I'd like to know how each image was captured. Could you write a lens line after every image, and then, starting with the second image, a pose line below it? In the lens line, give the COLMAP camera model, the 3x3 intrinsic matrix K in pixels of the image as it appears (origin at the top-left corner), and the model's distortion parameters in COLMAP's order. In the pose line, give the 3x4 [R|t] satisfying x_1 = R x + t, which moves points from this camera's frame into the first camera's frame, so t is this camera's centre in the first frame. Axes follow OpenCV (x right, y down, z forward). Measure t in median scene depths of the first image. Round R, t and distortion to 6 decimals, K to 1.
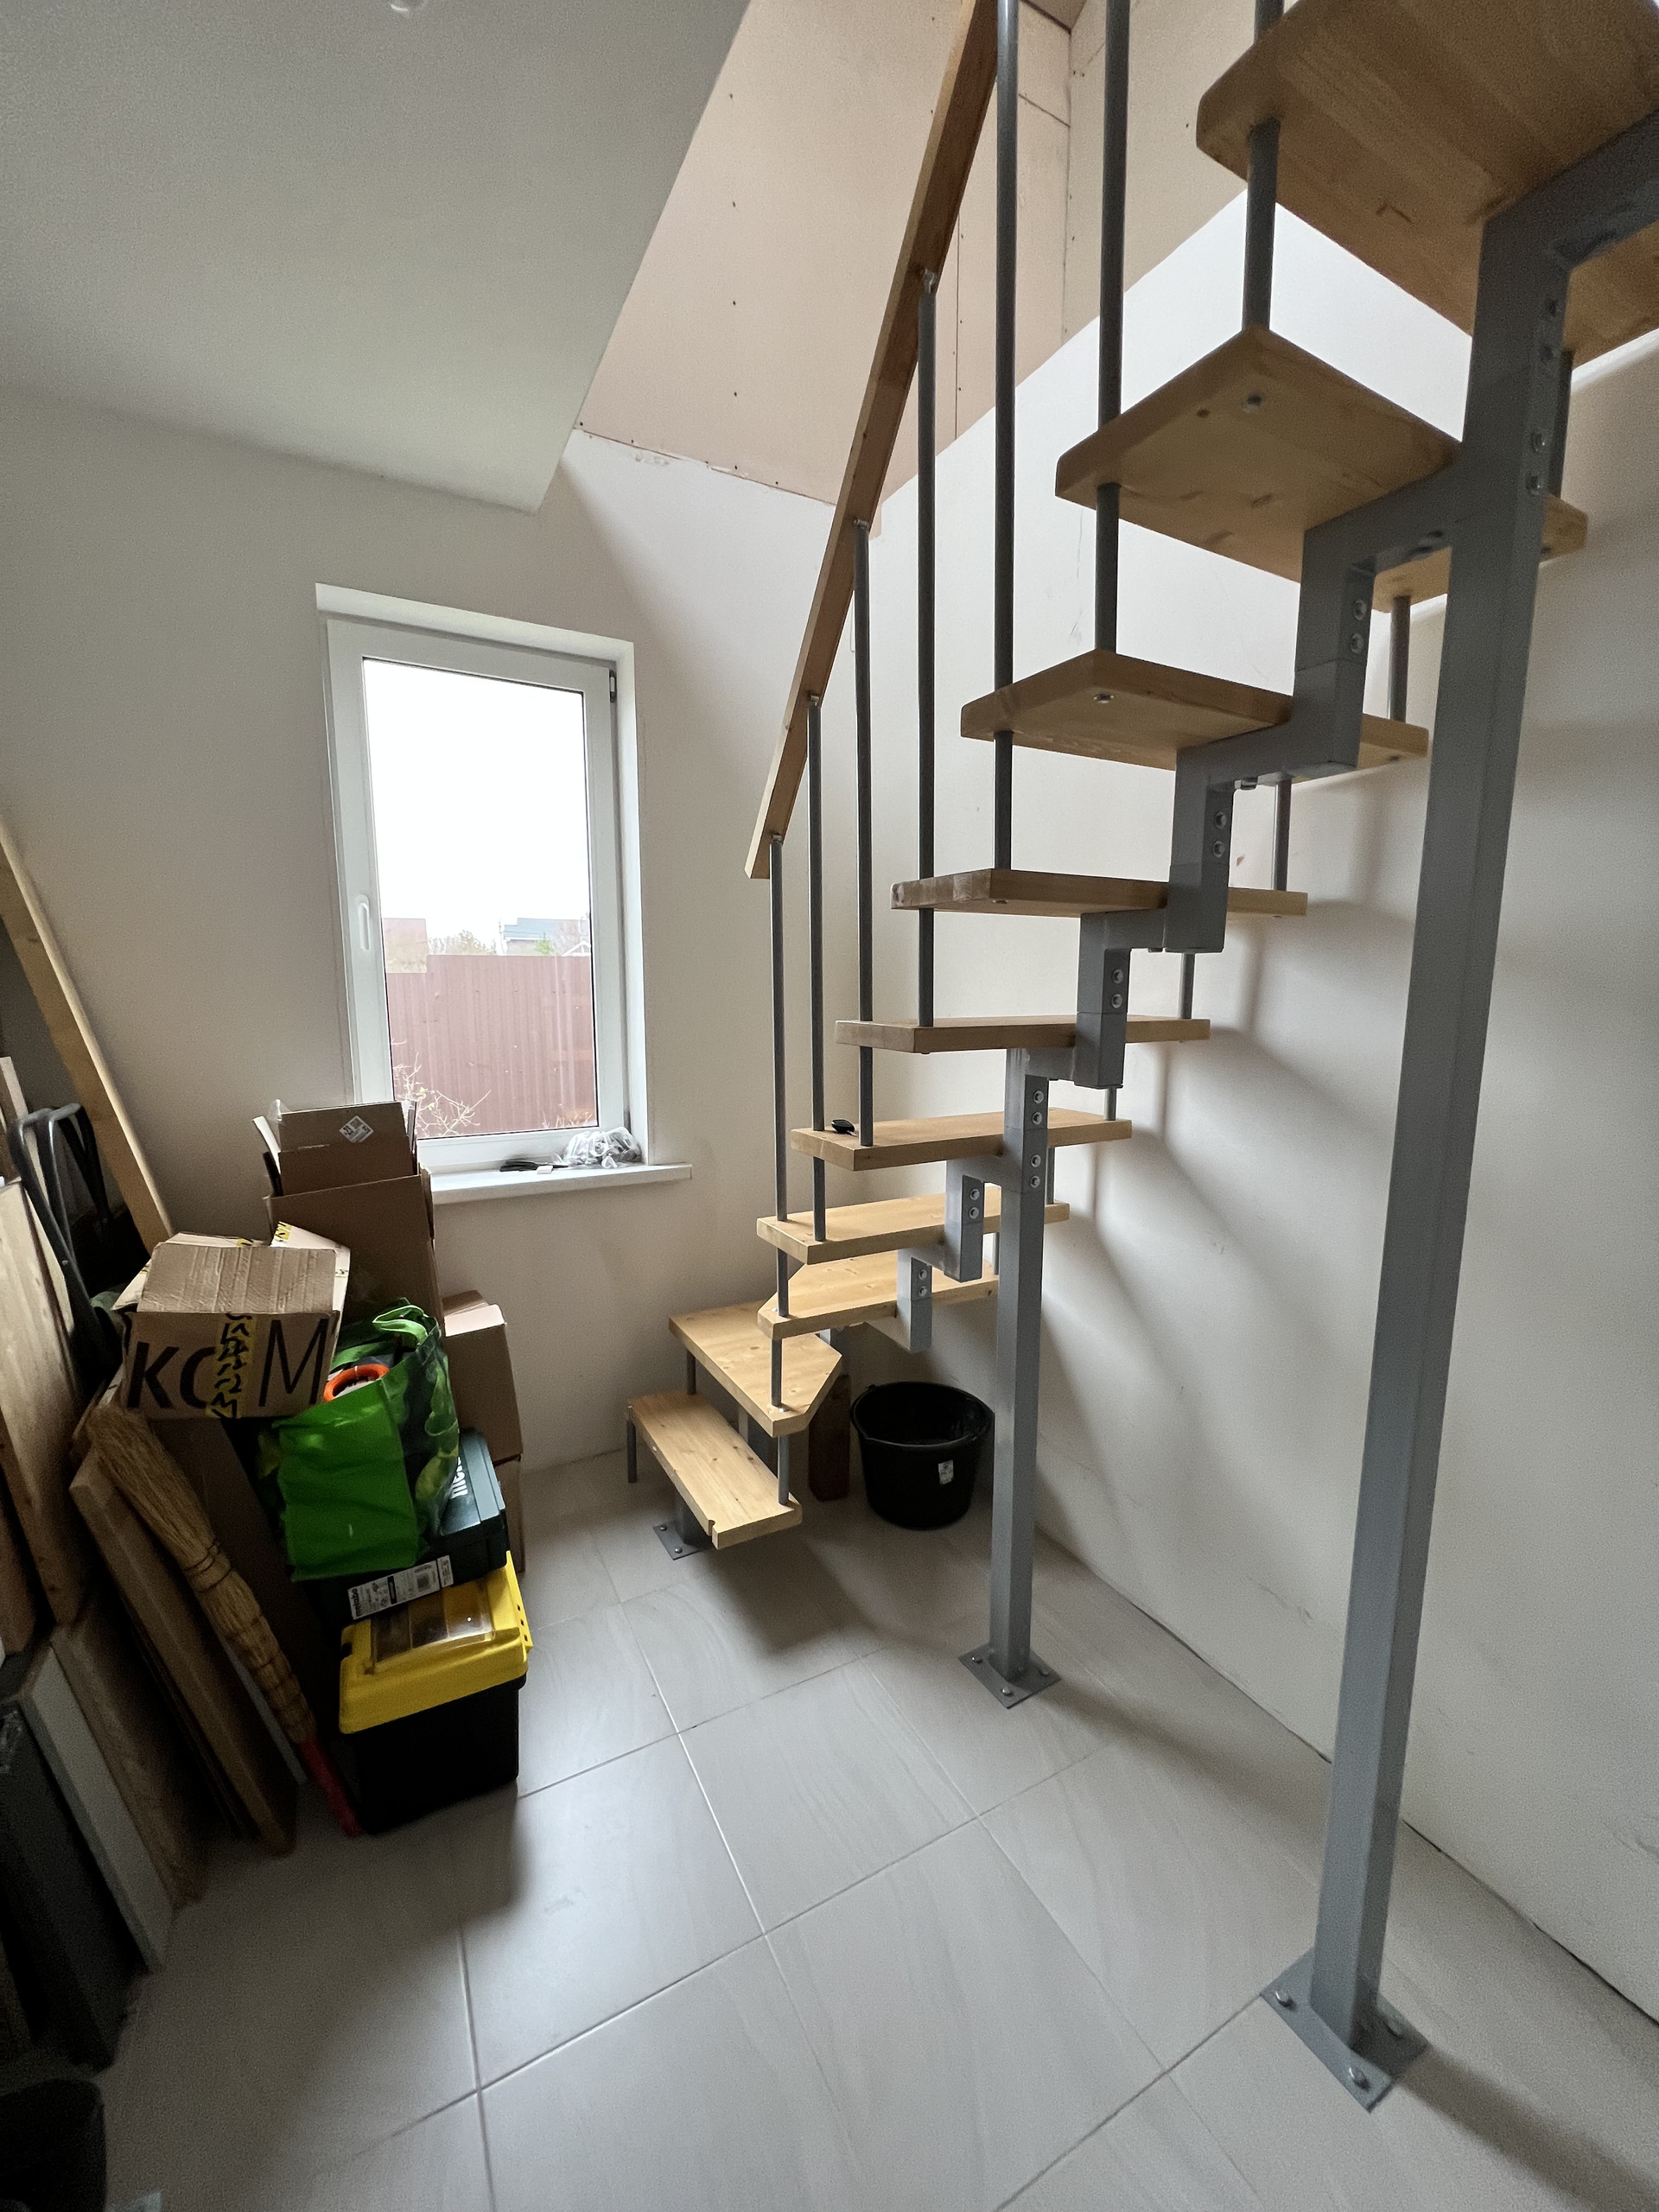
lens RADIAL K [[885.4, 0, 835.6], [0, 885.4, 1102.2], [0, 0, 1]] dist [-0.001999, 0.000614]
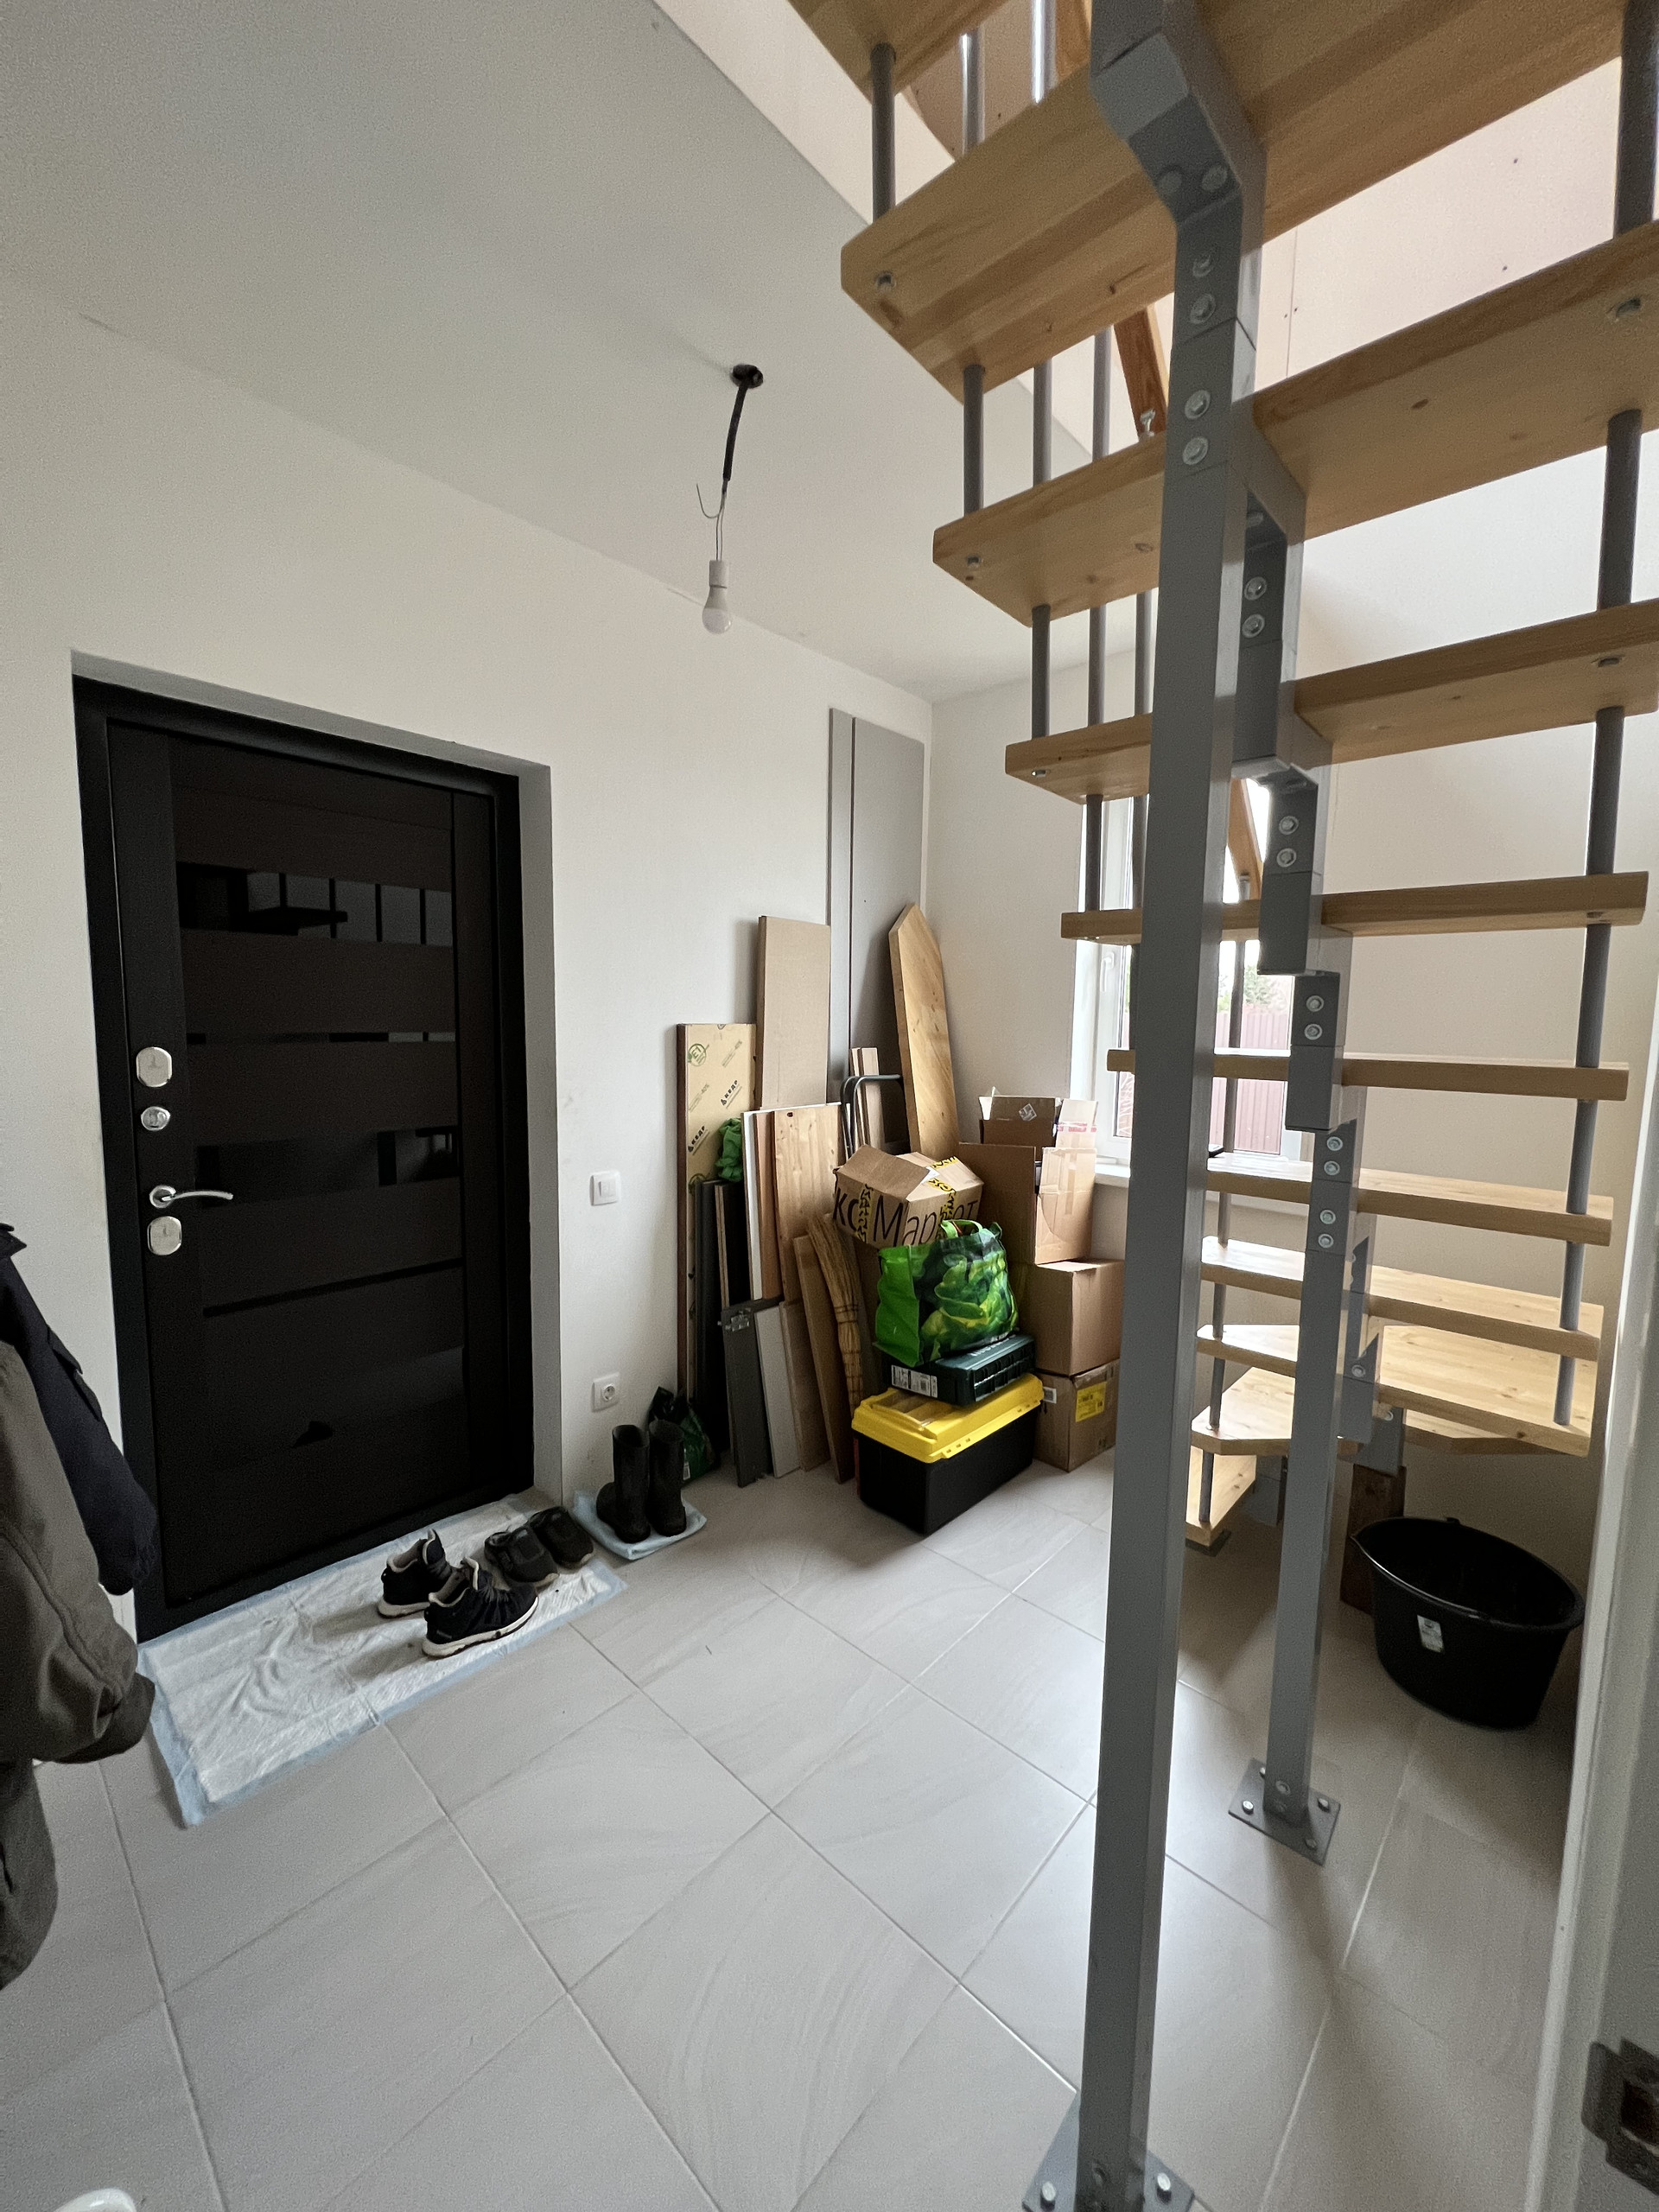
lens RADIAL K [[880.1, 0, 832.5], [0, 880.1, 1106.3], [0, 0, 1]] dist [-0.003034, -0.000120]
pose [[0.324291, 0.104136, -0.940208, 0.944878], [-0.149643, 0.987054, 0.057711, -0.020236], [0.934046, 0.121981, 0.335676, 0.264049]]
